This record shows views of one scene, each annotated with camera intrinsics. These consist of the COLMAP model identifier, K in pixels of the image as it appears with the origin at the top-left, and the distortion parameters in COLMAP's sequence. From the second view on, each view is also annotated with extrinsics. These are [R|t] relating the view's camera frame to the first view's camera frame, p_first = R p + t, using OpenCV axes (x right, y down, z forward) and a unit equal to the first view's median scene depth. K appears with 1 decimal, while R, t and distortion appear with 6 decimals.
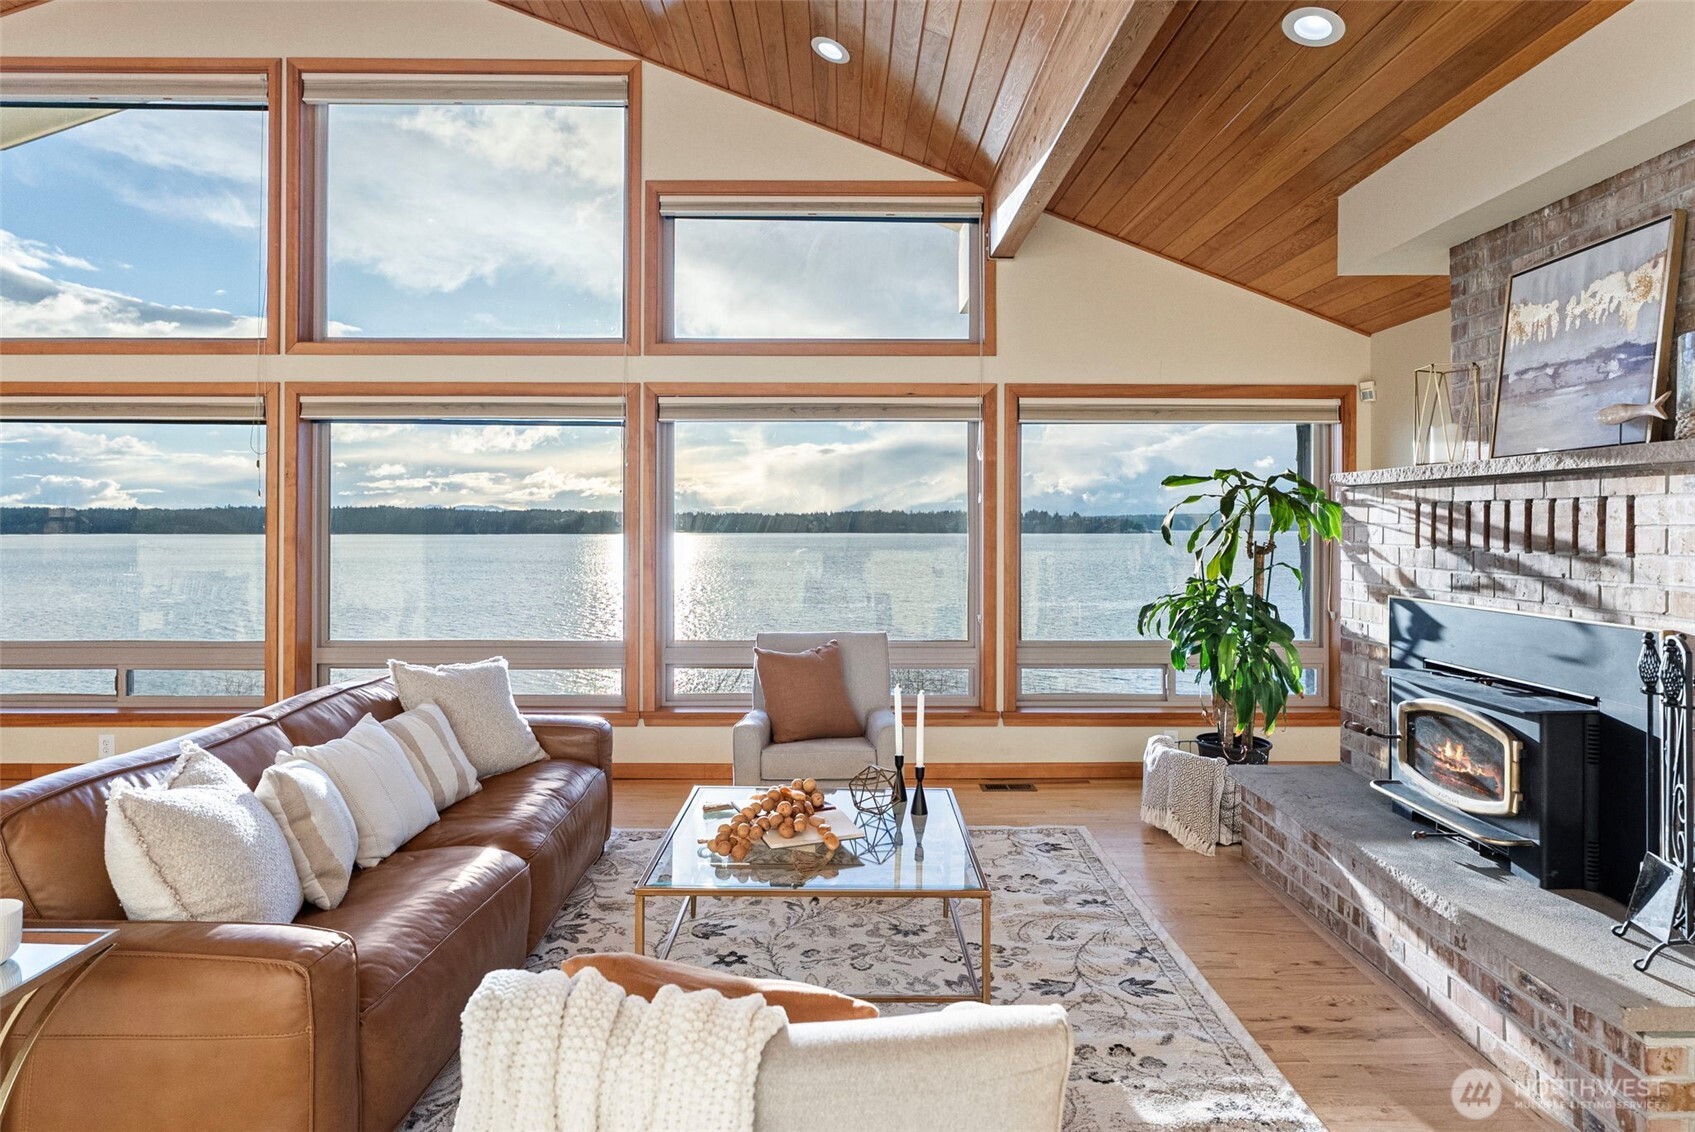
lens RADIAL K [[919.5, 0, 843.1], [0, 919.5, 528.8], [0, 0, 1]] dist [0.000924, 0.000068]
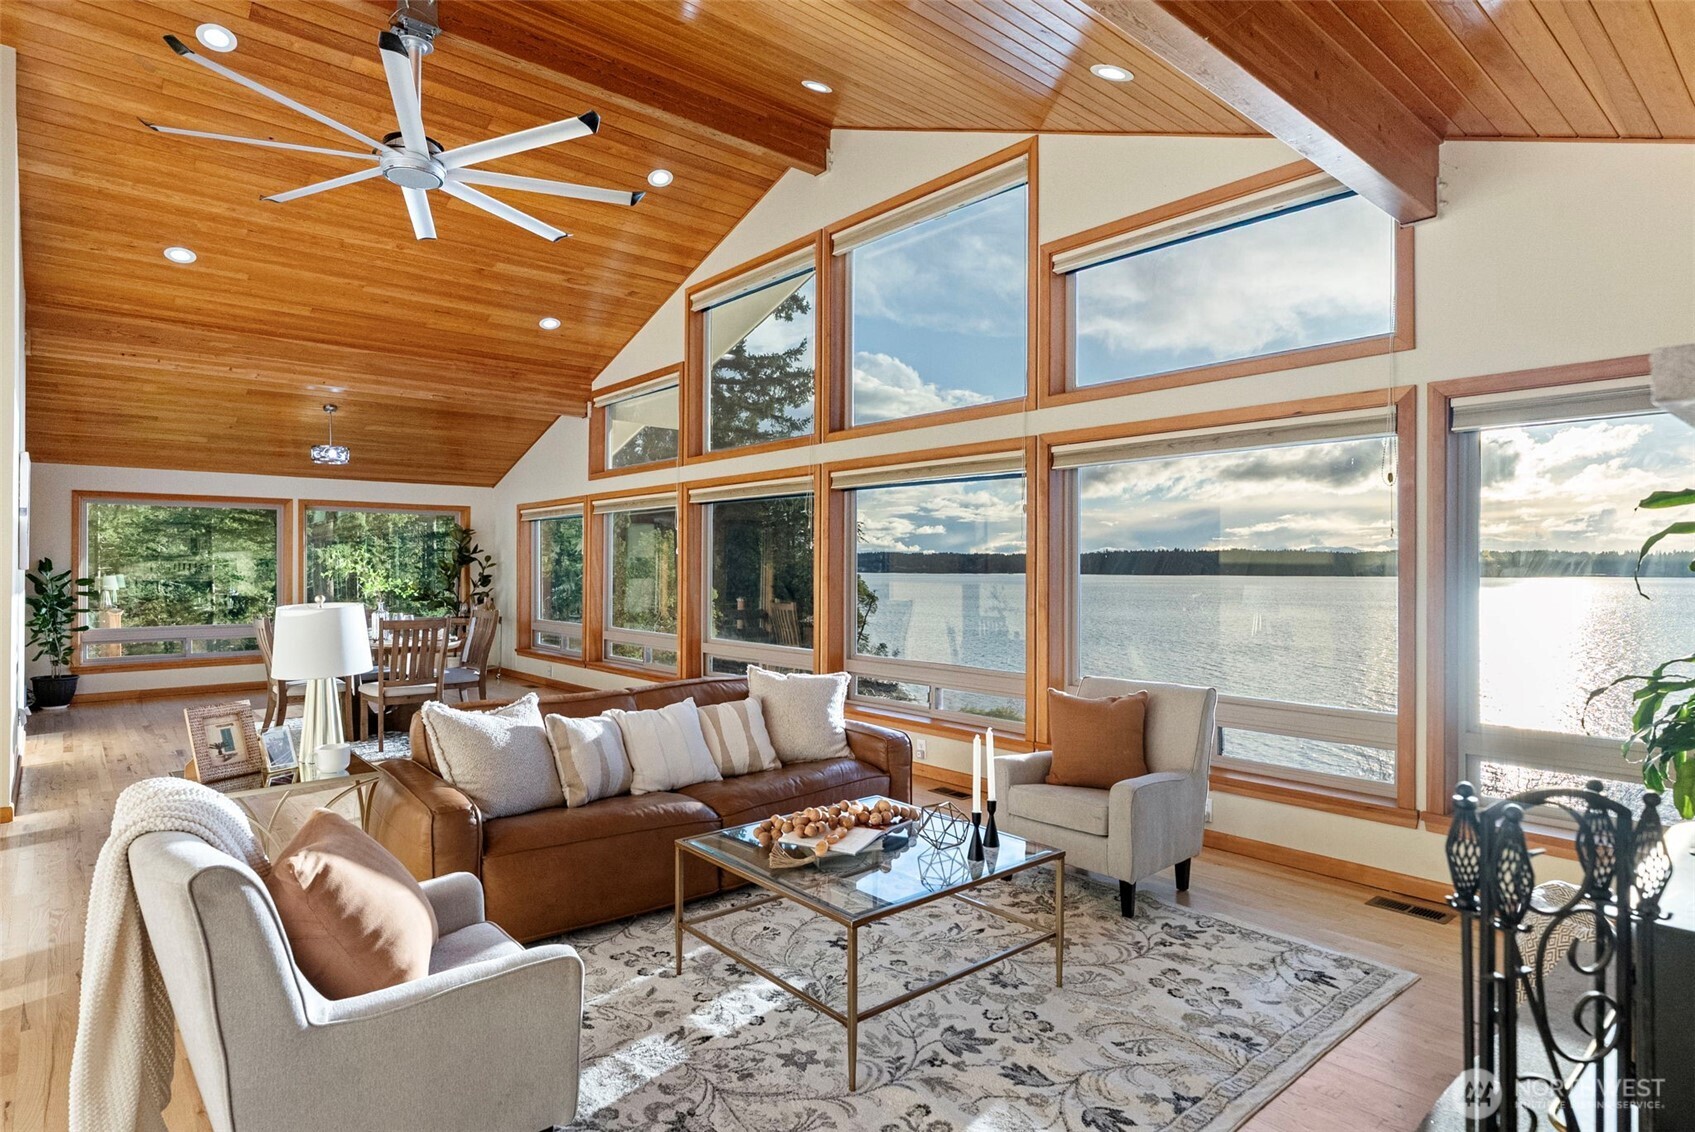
lens RADIAL K [[887.5, 0, 847.5], [0, 887.5, 566.0], [0, 0, 1]] dist [-0.000718, -0.000071]
pose [[0.659479, 0.000984, -0.751722, 0.412117], [-0.001636, 0.999999, -0.000126, -0.005053], [0.751721, 0.001313, 0.659480, 0.150039]]
